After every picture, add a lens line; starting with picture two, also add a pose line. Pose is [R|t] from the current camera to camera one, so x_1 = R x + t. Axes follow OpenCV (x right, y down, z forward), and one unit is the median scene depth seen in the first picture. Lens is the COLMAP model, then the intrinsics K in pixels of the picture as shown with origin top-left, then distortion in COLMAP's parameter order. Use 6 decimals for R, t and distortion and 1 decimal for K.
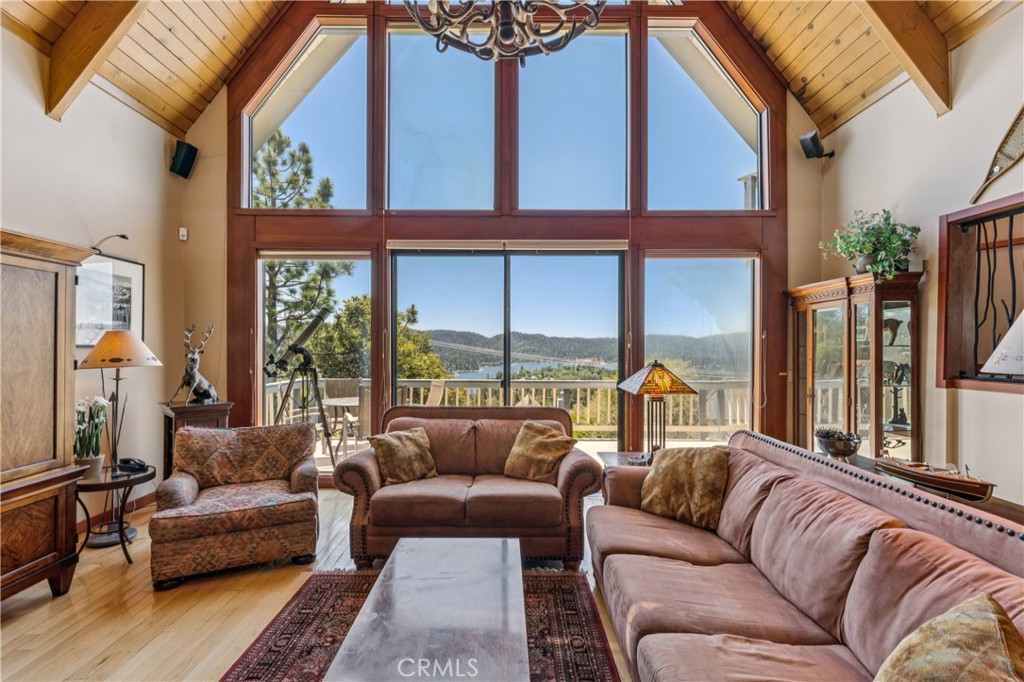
lens RADIAL K [[469.2, 0, 512.0], [0, 469.2, 342.5], [0, 0, 1]] dist [-0.005795, 0.001125]
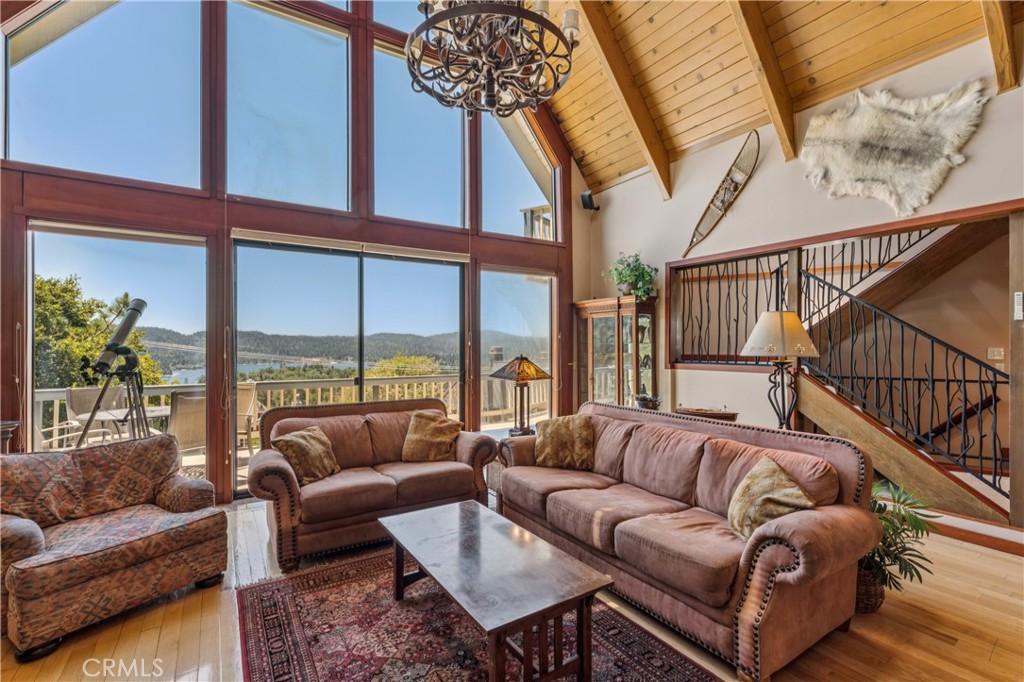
lens RADIAL K [[469.2, 0, 512.3], [0, 469.2, 336.0], [0, 0, 1]] dist [-0.005795, 0.001125]
pose [[0.840183, 0.005448, 0.542276, -0.396751], [0.000099, 0.999948, -0.010199, -0.000685], [-0.542303, 0.008622, 0.840139, -0.069216]]
